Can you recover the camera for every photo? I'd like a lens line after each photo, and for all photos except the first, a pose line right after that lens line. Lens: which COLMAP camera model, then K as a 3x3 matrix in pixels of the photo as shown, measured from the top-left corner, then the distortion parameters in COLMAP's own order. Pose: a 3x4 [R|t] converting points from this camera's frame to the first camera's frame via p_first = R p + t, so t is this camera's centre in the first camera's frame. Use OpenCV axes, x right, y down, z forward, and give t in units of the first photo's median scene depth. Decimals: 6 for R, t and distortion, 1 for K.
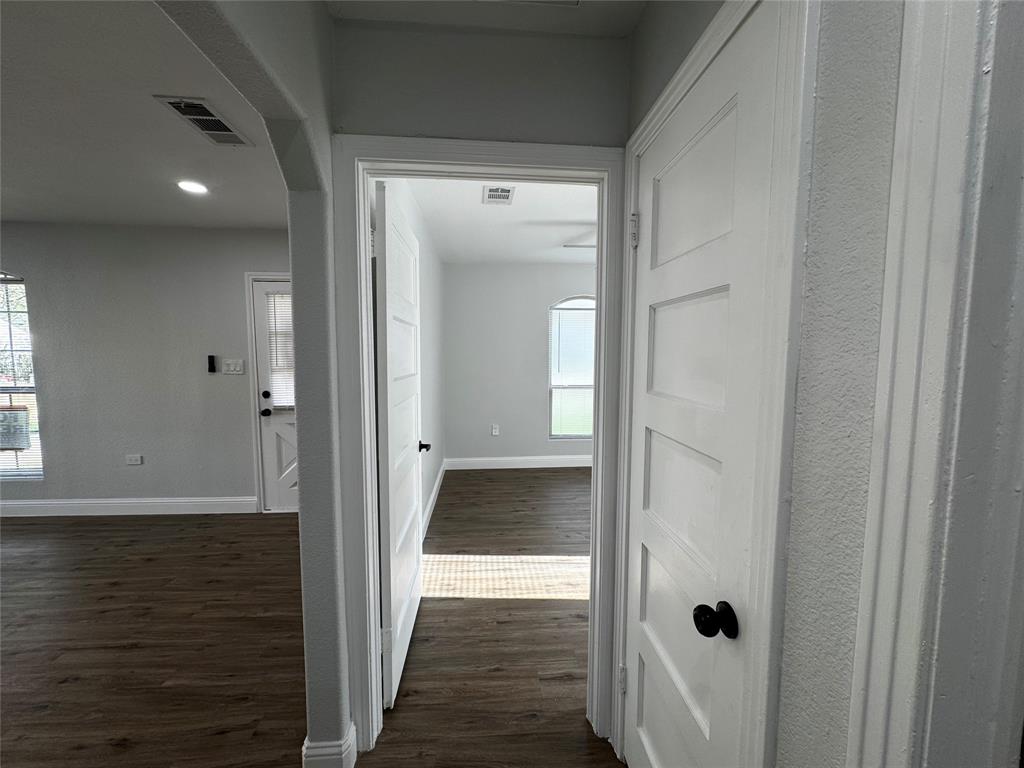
lens RADIAL K [[409.7, 0, 511.4], [0, 409.7, 386.7], [0, 0, 1]] dist [-0.005237, 0.000336]
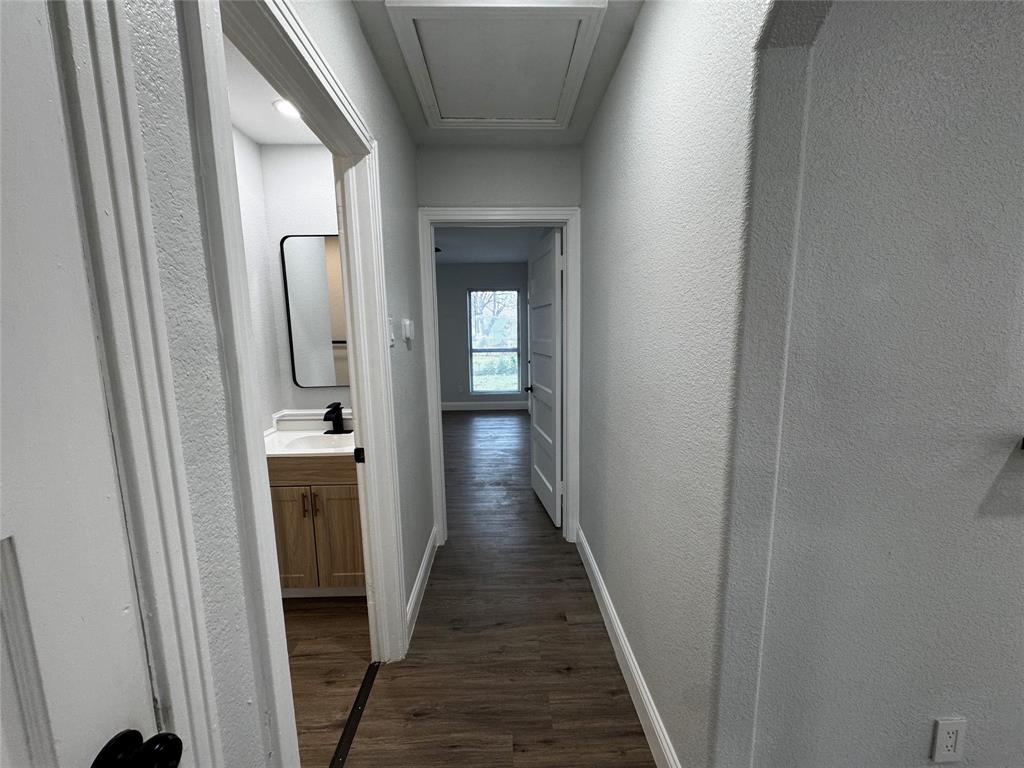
lens RADIAL K [[409.7, 0, 508.5], [0, 409.7, 375.1], [0, 0, 1]] dist [-0.005237, 0.000336]
pose [[-0.999216, 0.012998, 0.037392, -0.063897], [0.020379, 0.978678, 0.204388, -0.104879], [-0.033938, 0.204990, -0.978176, 2.072765]]
